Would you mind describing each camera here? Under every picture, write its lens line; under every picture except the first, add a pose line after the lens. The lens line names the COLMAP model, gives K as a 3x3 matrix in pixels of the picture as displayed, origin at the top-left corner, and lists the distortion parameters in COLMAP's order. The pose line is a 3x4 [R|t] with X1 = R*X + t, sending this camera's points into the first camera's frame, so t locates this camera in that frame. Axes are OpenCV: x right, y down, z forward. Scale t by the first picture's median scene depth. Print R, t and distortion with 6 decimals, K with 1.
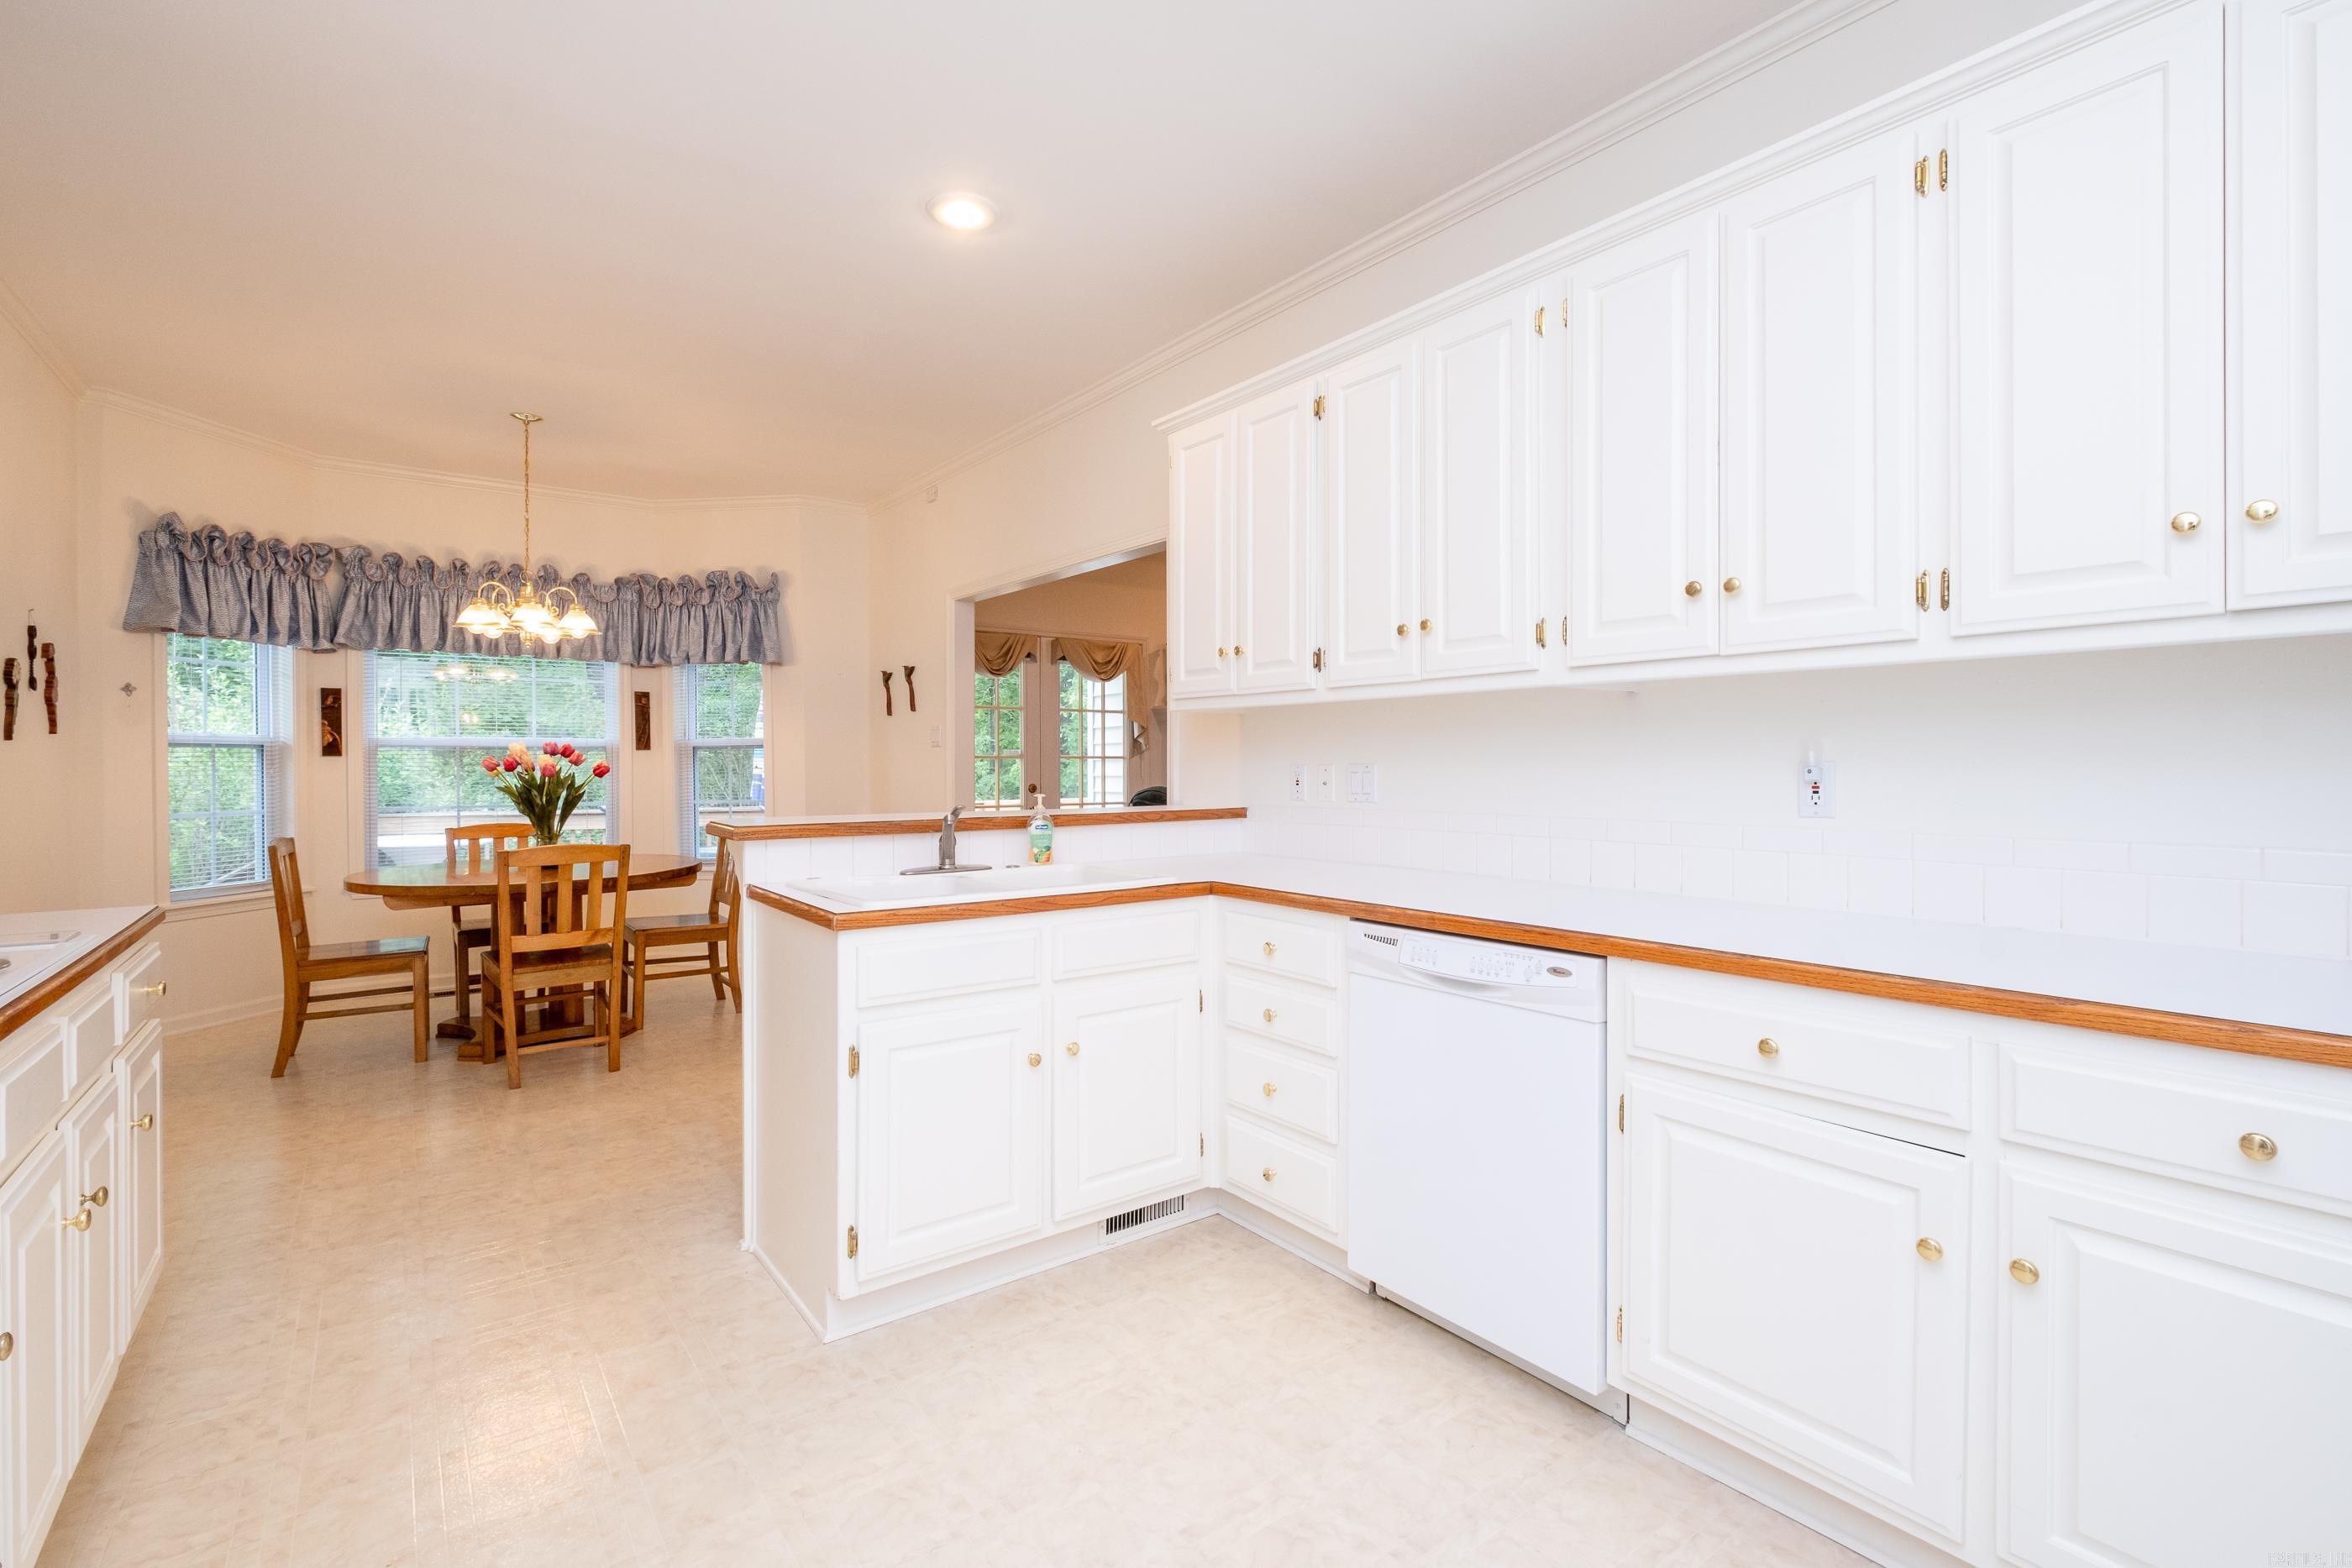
lens RADIAL K [[1071.0, 0, 1186.7], [0, 1071.0, 773.9], [0, 0, 1]] dist [-0.002109, 0.000466]
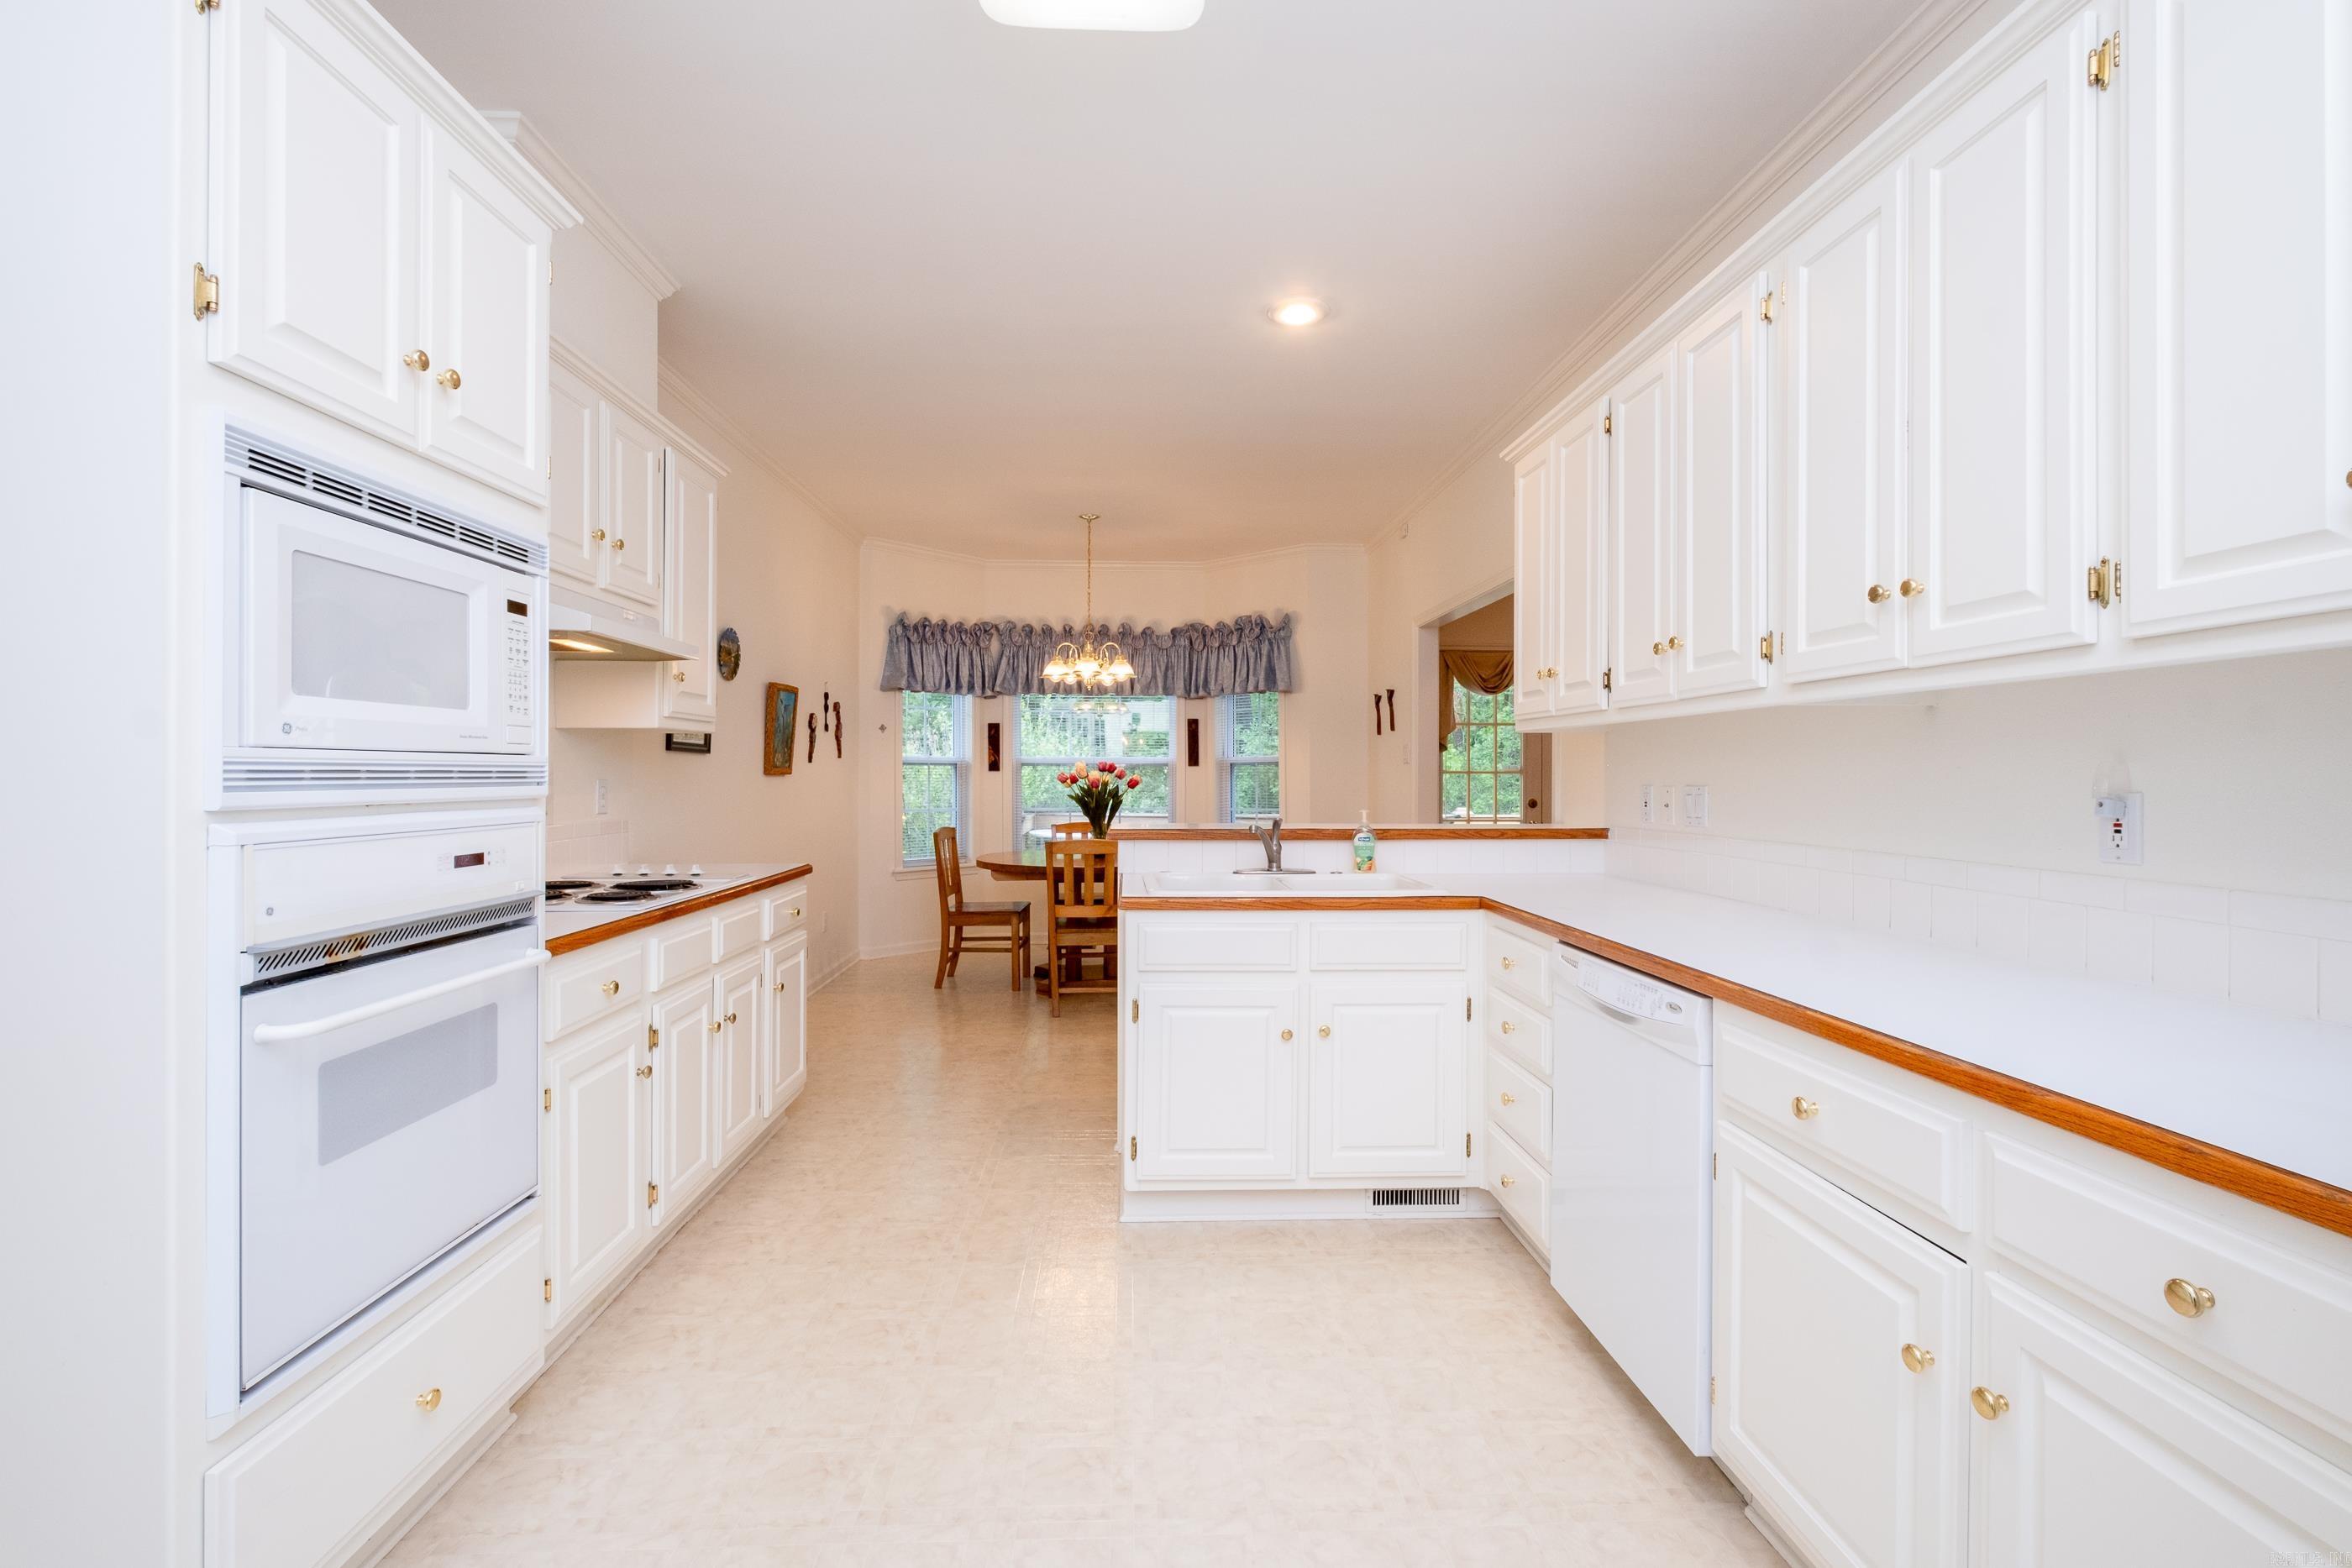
lens RADIAL K [[1068.1, 0, 1176.0], [0, 1068.1, 784.0], [0, 0, 1]] dist [-0.001020, -0.000249]
pose [[0.816557, 0.009699, -0.577183, 0.236568], [-0.009731, 0.999948, 0.003036, -0.006597], [0.577182, 0.003138, 0.816609, -0.019028]]
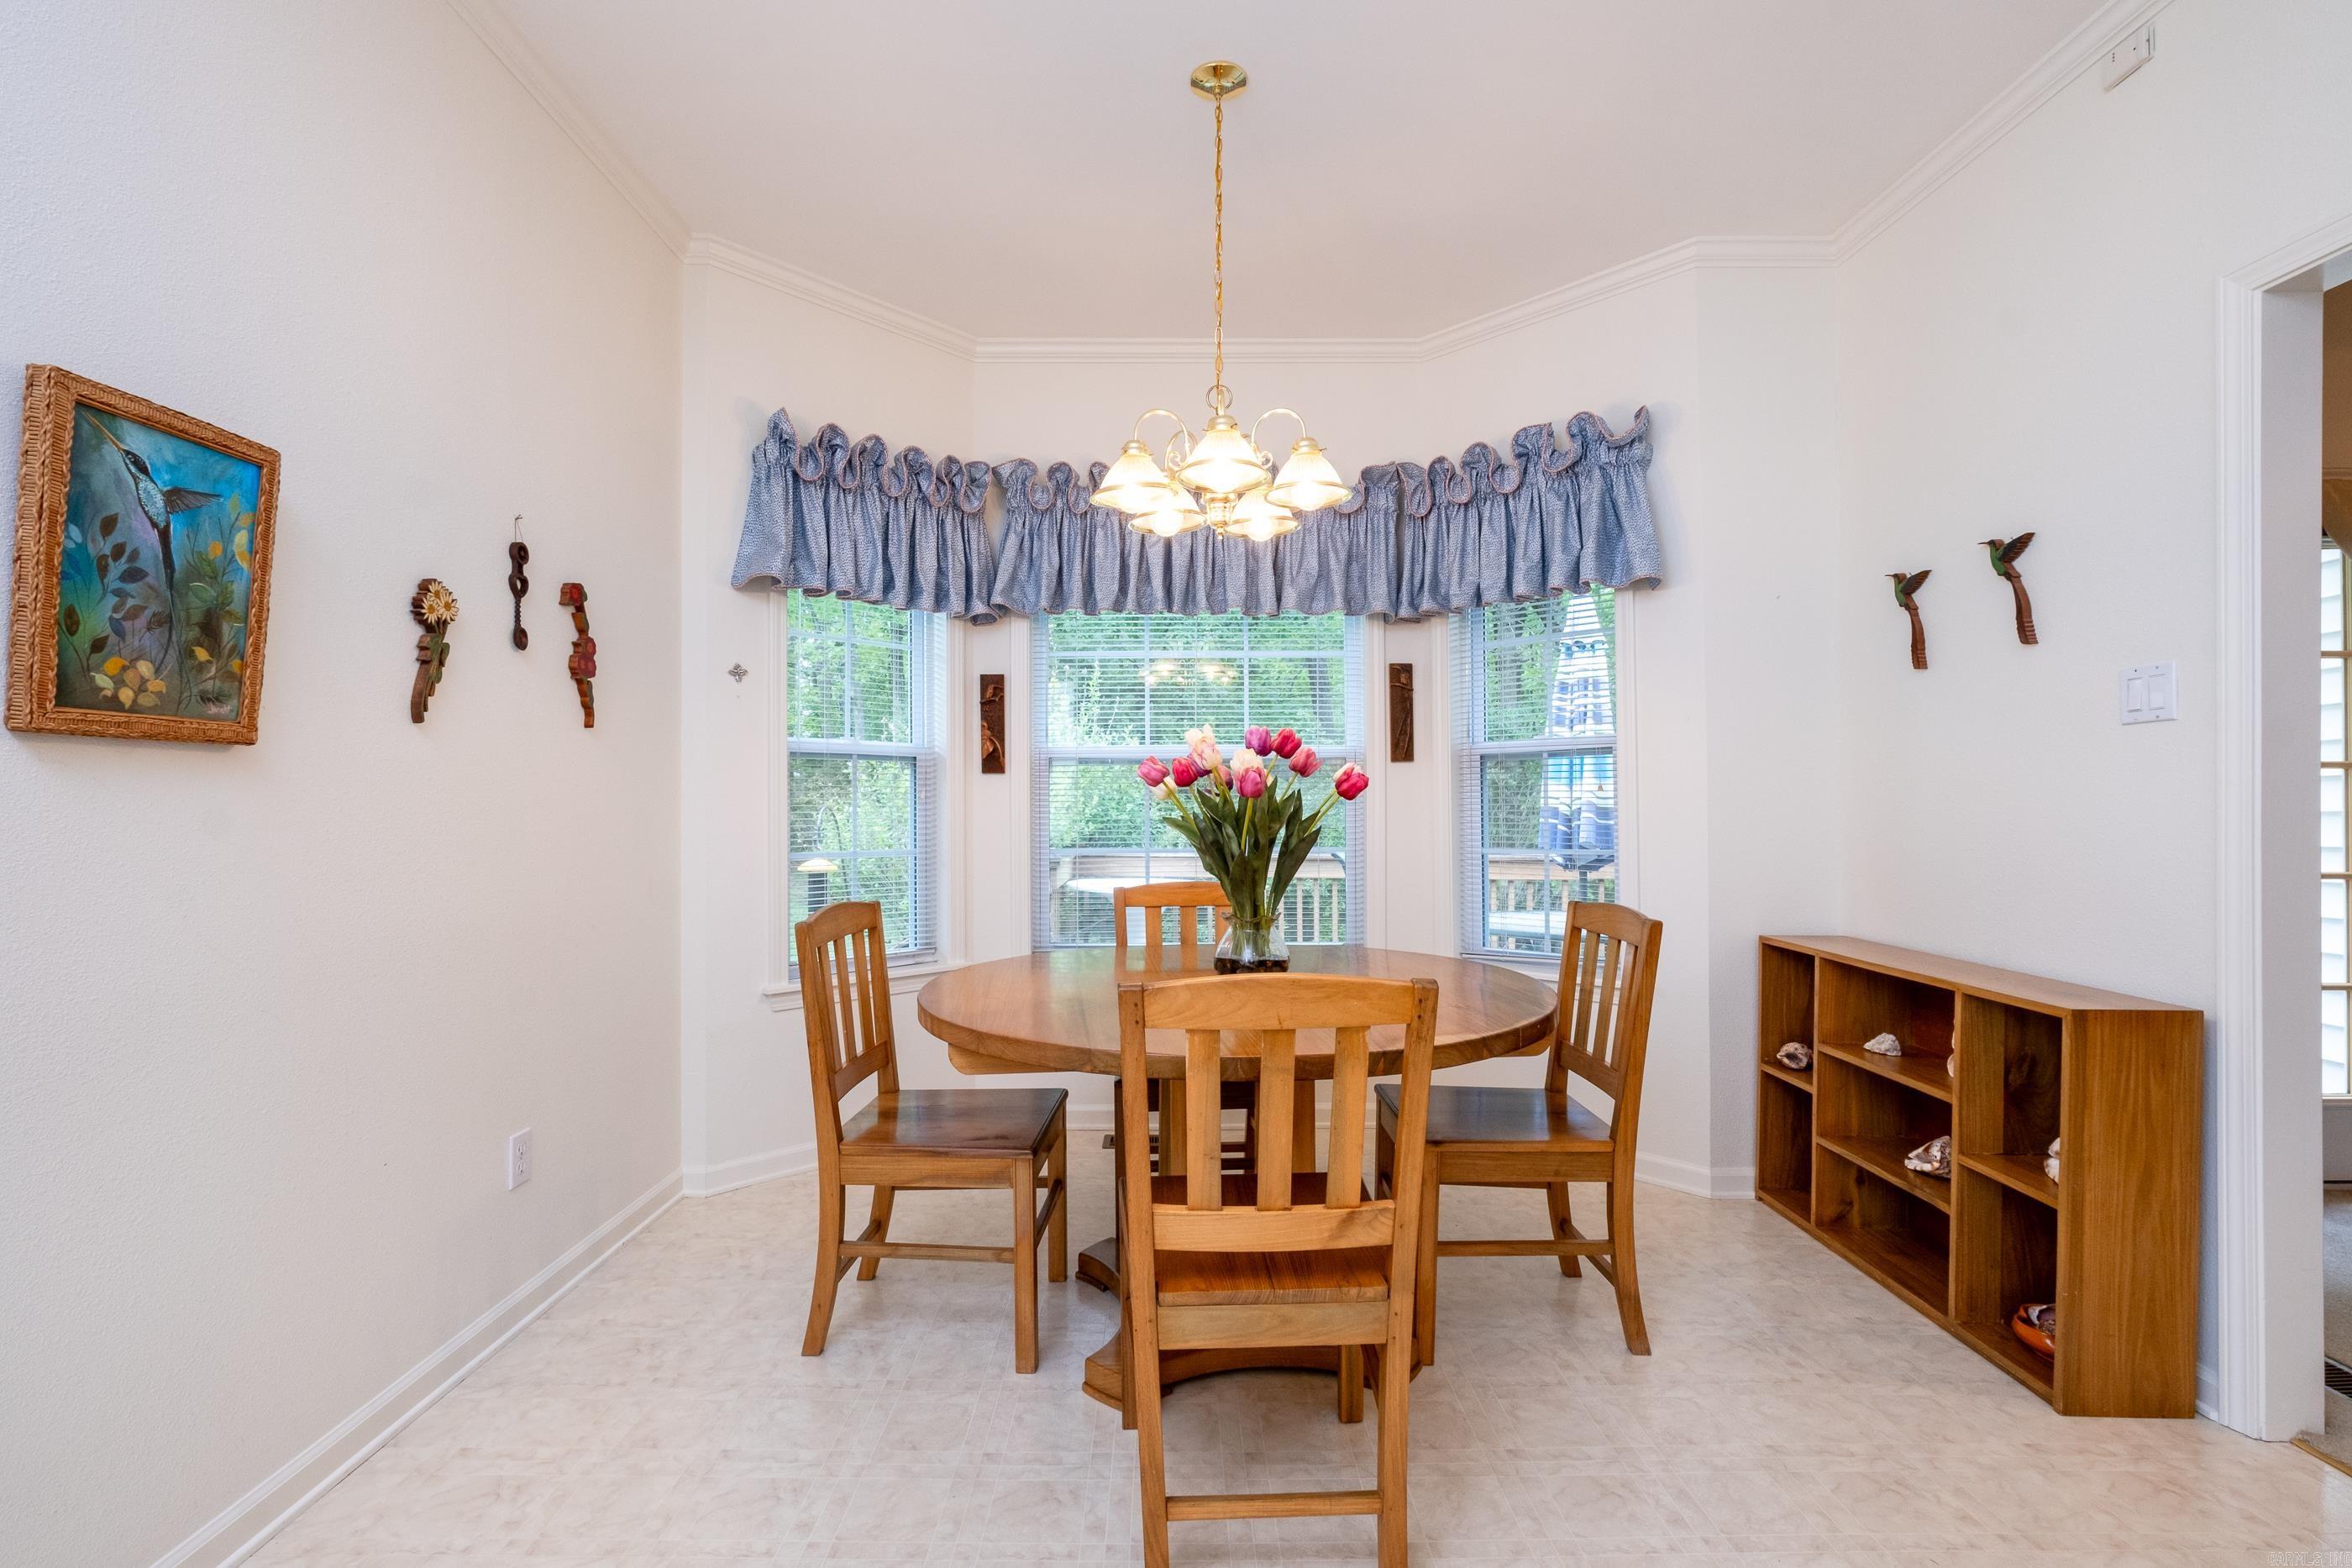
lens RADIAL K [[1005.5, 0, 1170.1], [0, 1005.5, 797.8], [0, 0, 1]] dist [-0.000381, -0.000081]
pose [[0.796521, -0.005281, -0.604587, -0.347204], [-0.005687, 0.999852, -0.016225, 0.010007], [0.604584, 0.016362, 0.796374, 0.607818]]
